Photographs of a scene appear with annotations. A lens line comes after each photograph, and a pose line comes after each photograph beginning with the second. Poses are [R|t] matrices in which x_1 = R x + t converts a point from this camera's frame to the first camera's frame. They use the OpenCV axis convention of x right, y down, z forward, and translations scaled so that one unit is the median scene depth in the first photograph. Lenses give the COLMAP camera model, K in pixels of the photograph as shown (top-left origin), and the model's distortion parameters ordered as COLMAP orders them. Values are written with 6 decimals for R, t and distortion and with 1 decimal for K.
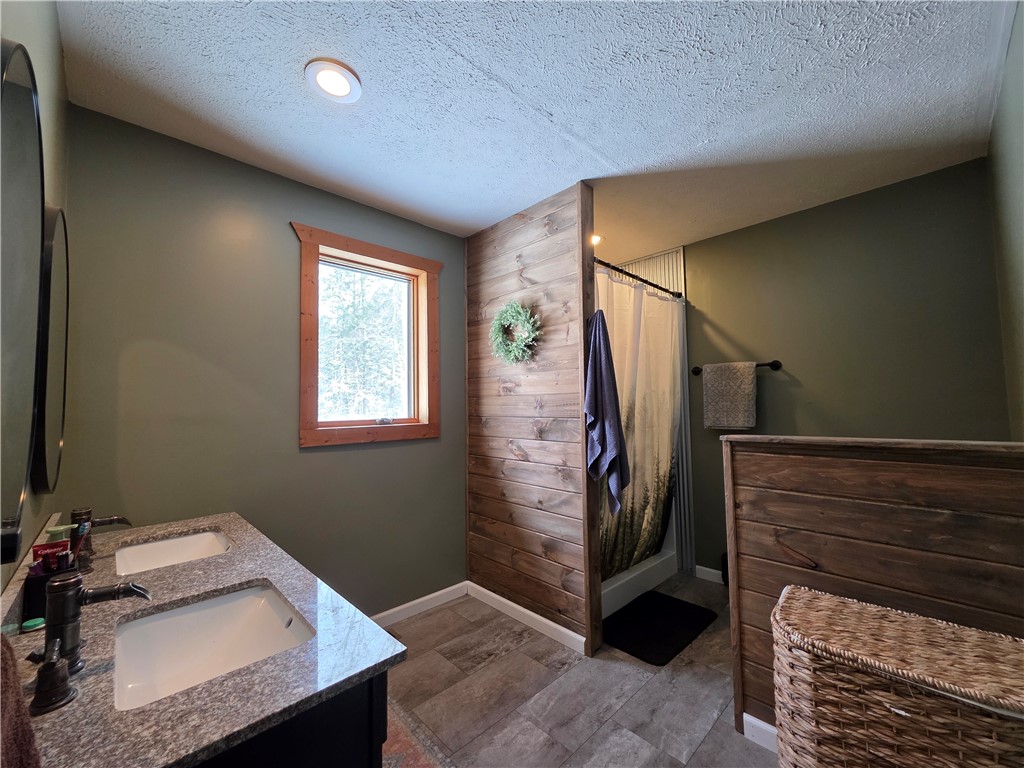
lens RADIAL K [[410.6, 0, 512.5], [0, 410.6, 380.0], [0, 0, 1]] dist [0.009745, 0.000161]
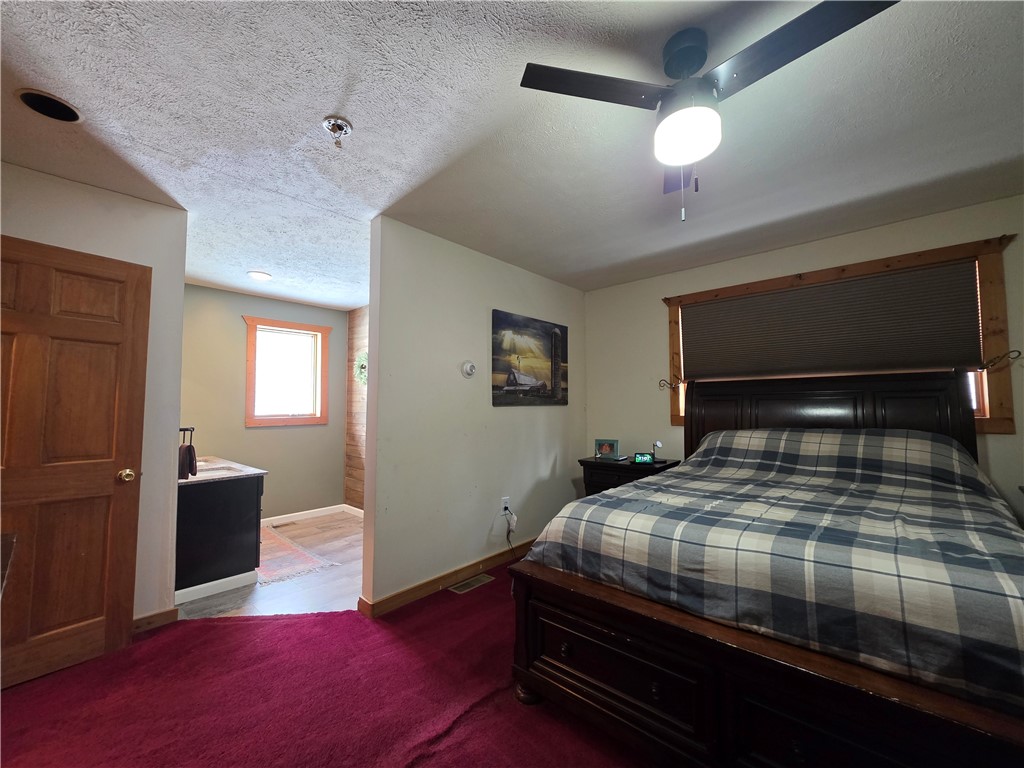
lens RADIAL K [[410.6, 0, 512.5], [0, 410.6, 380.0], [0, 0, 1]] dist [0.009745, 0.000161]
pose [[0.997015, 0.013299, 0.076052, 0.529500], [-0.014100, 0.999851, 0.010001, -0.091508], [-0.075908, -0.011043, 0.997054, -0.931676]]
